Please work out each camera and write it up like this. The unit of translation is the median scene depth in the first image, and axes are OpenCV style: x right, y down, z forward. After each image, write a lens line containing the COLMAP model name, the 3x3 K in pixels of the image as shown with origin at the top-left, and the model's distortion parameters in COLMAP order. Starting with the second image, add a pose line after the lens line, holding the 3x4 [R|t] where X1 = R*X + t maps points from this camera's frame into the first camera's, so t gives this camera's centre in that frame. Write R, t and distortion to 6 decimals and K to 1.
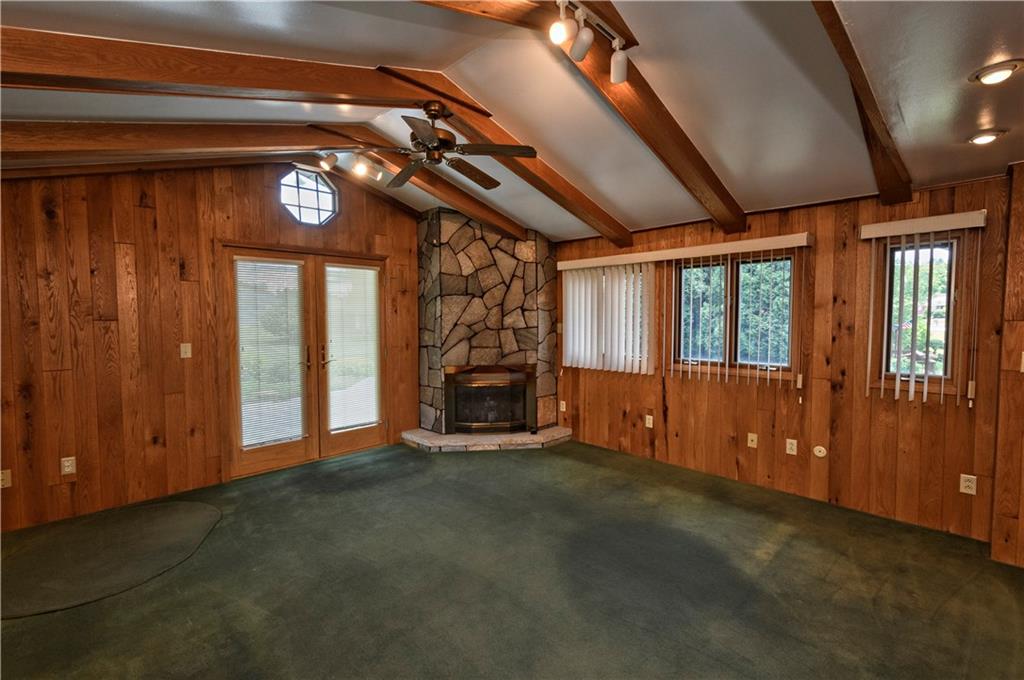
lens RADIAL K [[445.0, 0, 512.0], [0, 445.0, 340.0], [0, 0, 1]] dist [0.016781, -0.020142]
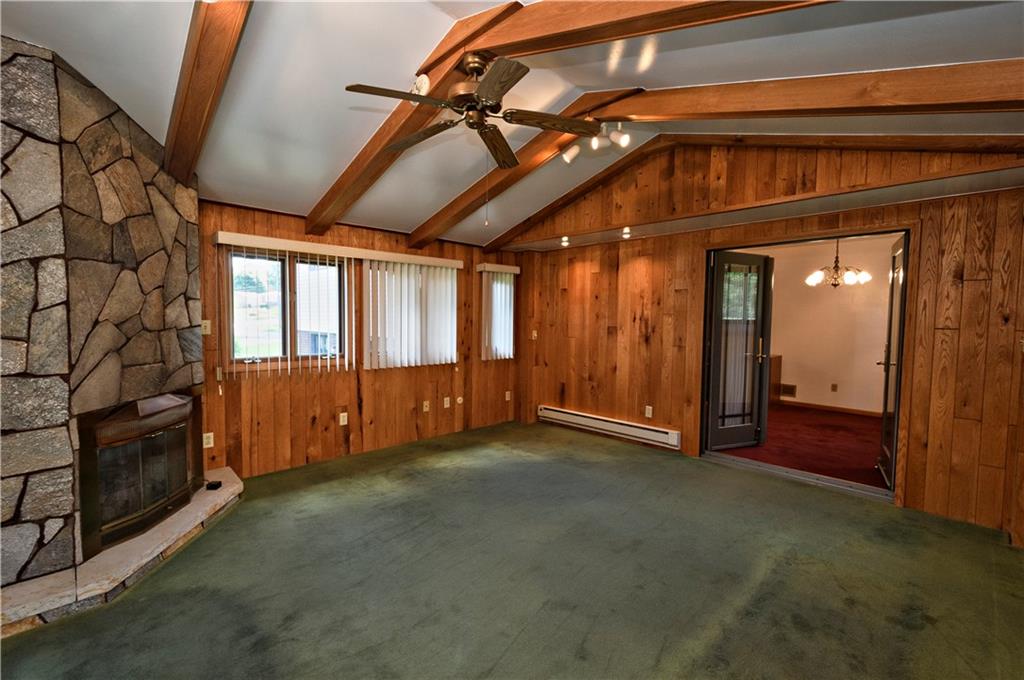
lens RADIAL K [[445.0, 0, 512.0], [0, 445.0, 340.0], [0, 0, 1]] dist [0.016781, -0.020142]
pose [[-0.004483, -0.047455, 0.998863, -0.610840], [0.040004, 0.998065, 0.047597, -0.021352], [-0.999189, 0.040172, -0.002576, 0.567473]]
